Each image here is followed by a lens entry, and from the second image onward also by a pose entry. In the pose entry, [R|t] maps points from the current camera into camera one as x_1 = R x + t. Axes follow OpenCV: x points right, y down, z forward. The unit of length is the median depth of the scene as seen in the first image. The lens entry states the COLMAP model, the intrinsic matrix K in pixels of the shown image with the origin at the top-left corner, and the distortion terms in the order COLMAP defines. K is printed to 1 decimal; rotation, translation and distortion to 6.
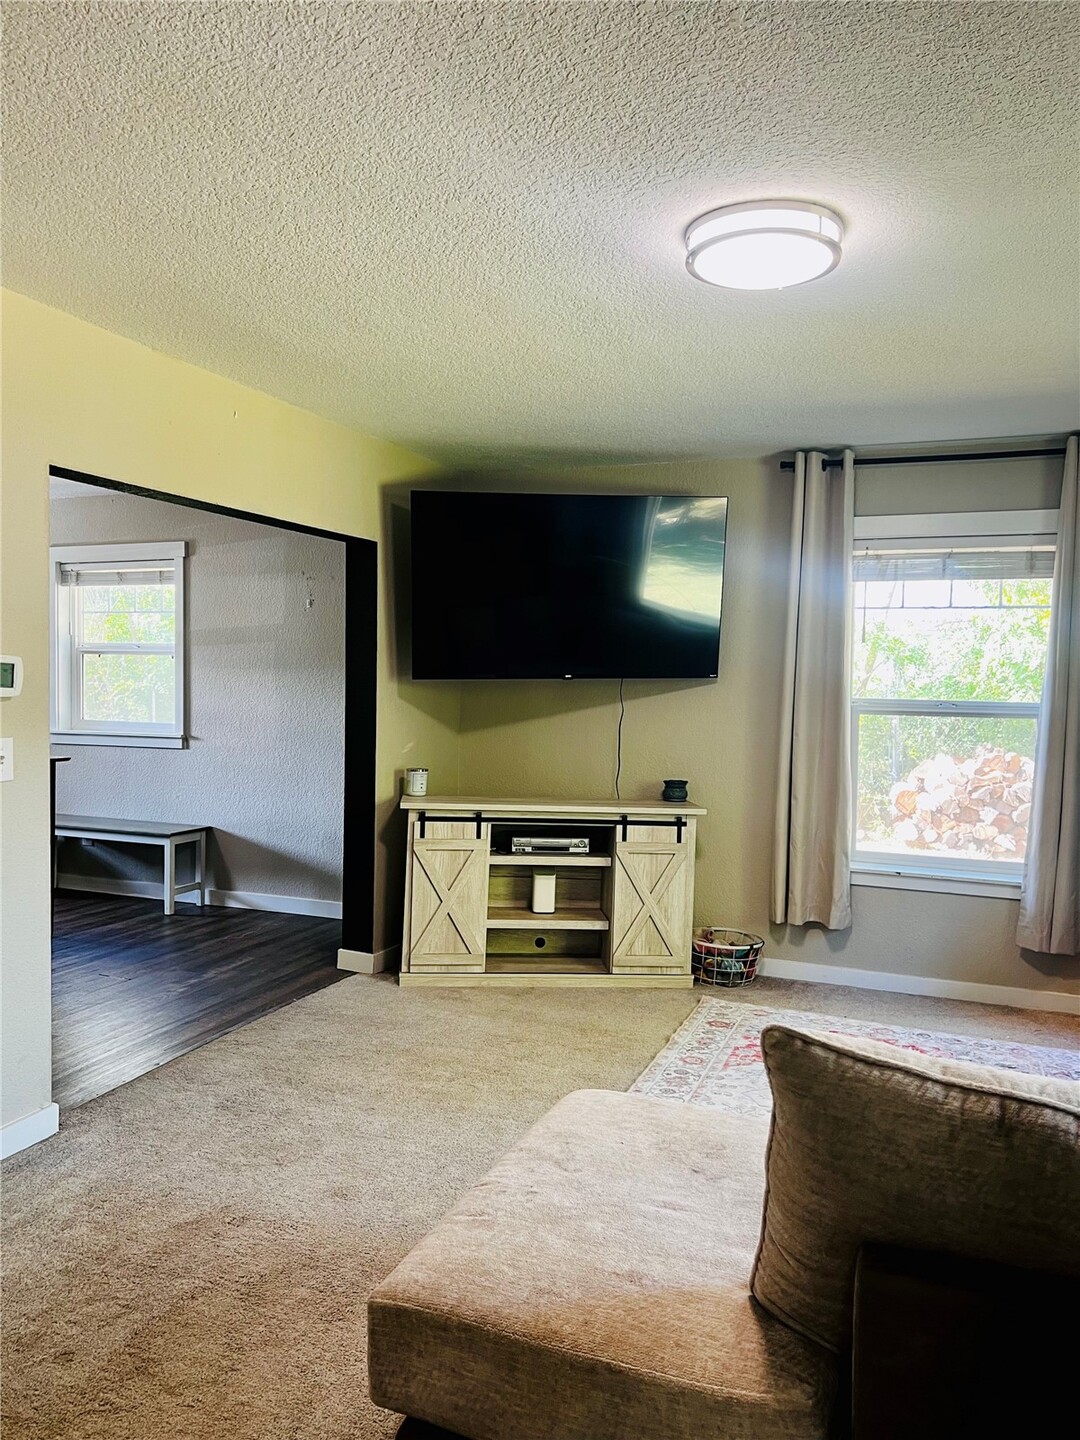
lens RADIAL K [[1087.5, 0, 533.7], [0, 1087.5, 717.1], [0, 0, 1]] dist [0.062228, -0.072347]
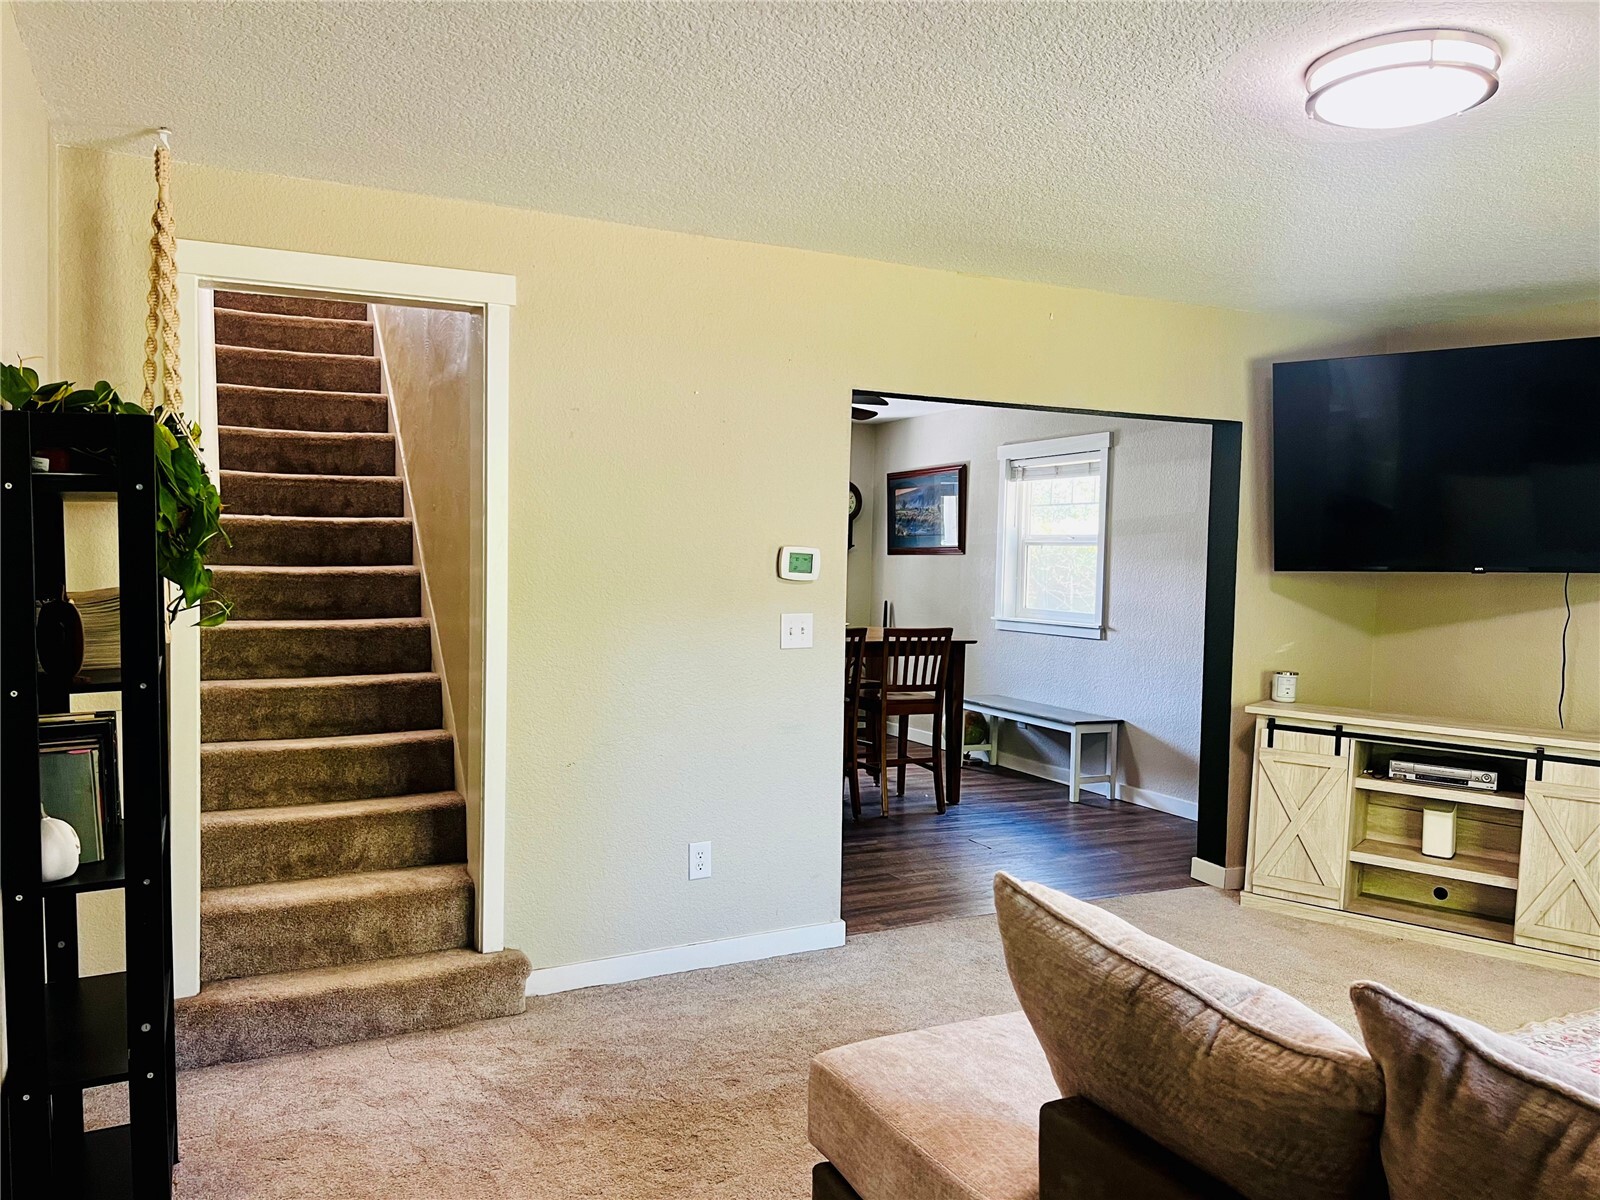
lens RADIAL K [[1208.3, 0, 793.4], [0, 1208.3, 593.9], [0, 0, 1]] dist [0.062228, -0.072347]
pose [[0.753347, 0.025339, -0.657135, 0.250771], [-0.036508, 0.999328, -0.003318, 0.001571], [0.656609, 0.026490, 0.753765, -0.026078]]
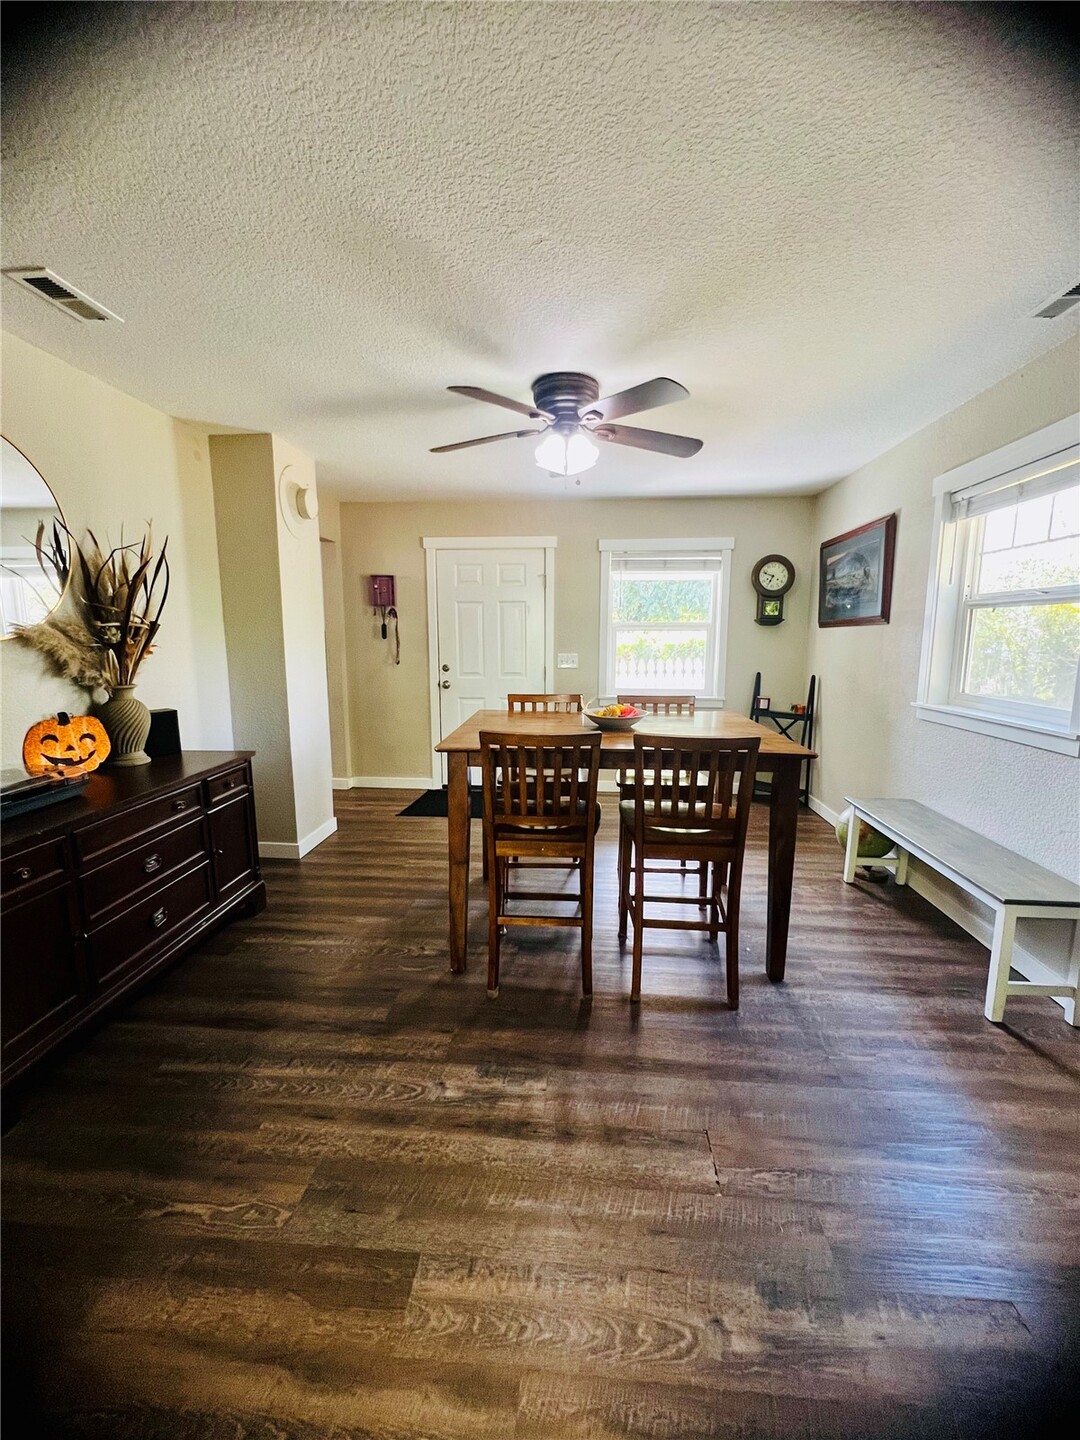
lens RADIAL K [[580.2, 0, 541.7], [0, 580.2, 715.4], [0, 0, 1]] dist [-0.002861, 0.000719]
pose [[0.301277, 0.122637, -0.945618, -0.144847], [-0.032056, 0.992437, 0.118496, -0.029014], [0.952998, -0.005387, 0.302929, 0.803395]]
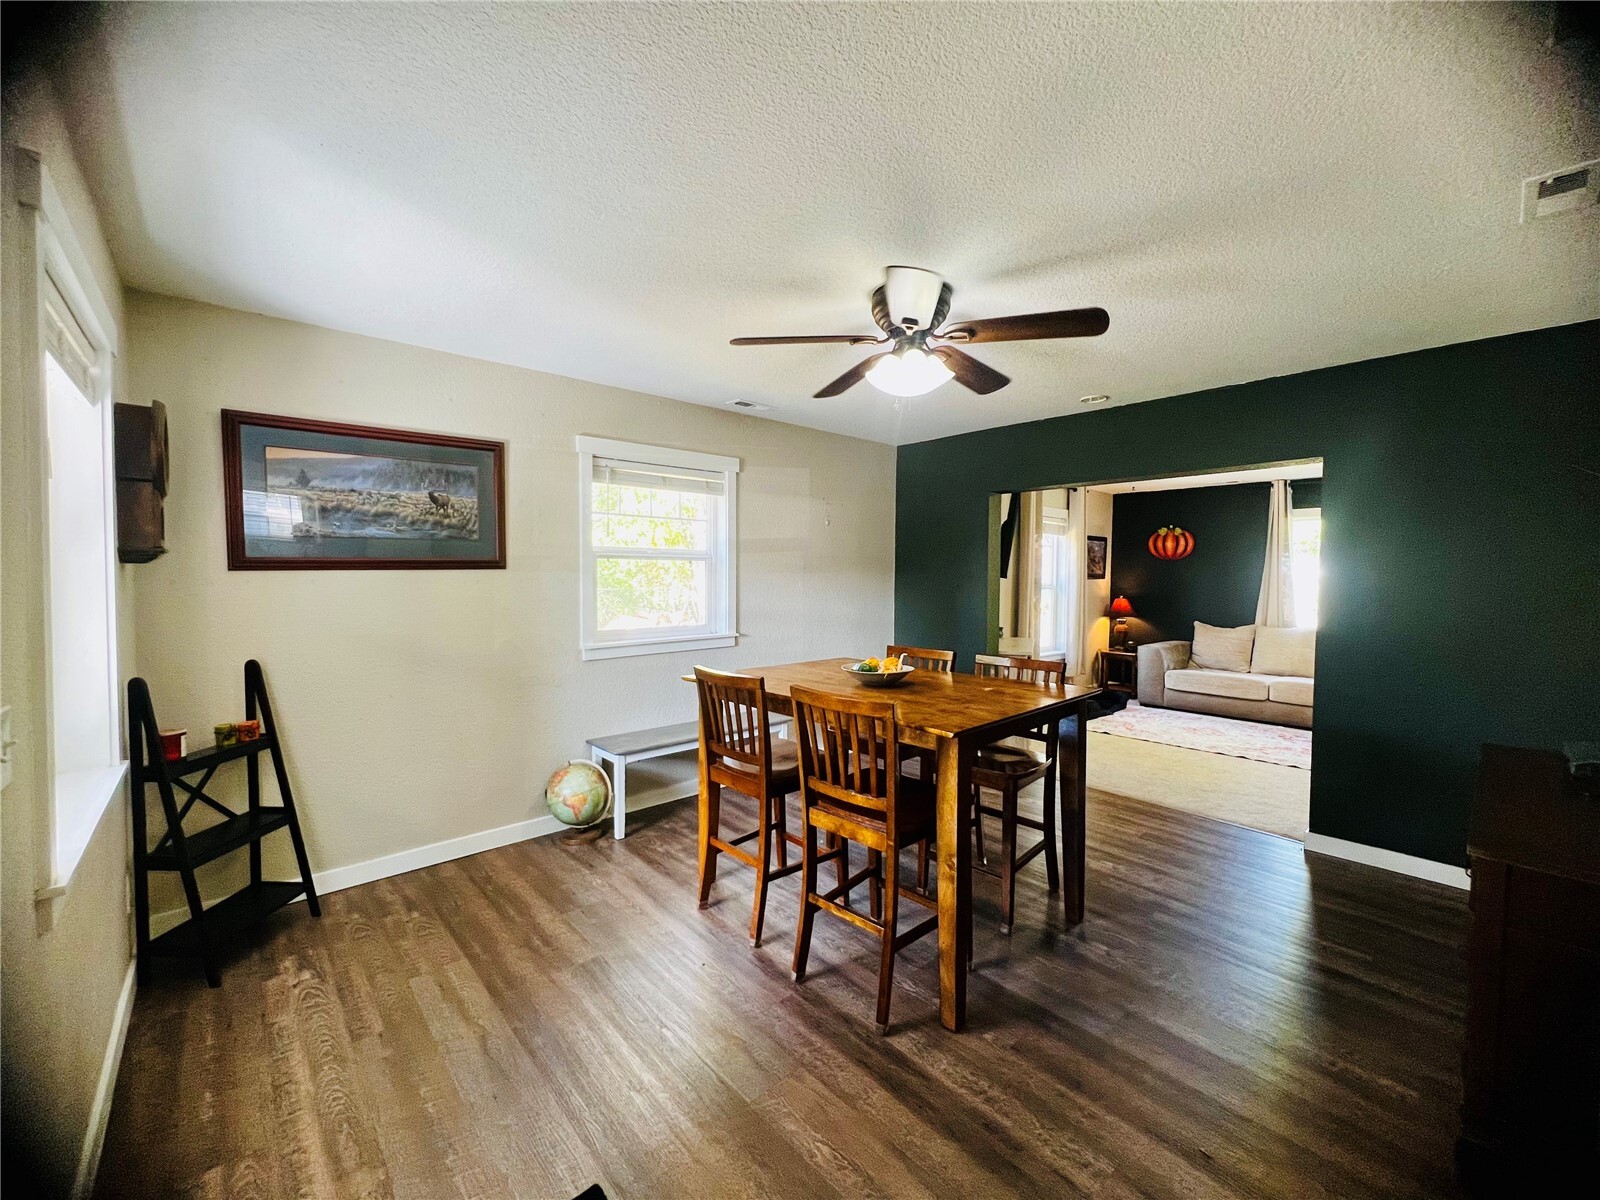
lens RADIAL K [[644.7, 0, 795.8], [0, 644.7, 600.8], [0, 0, 1]] dist [-0.002861, 0.000719]
pose [[0.445680, -0.051585, 0.893705, -1.119900], [0.027563, 0.998656, 0.043897, -0.056449], [-0.894768, 0.005069, 0.446503, 0.844817]]
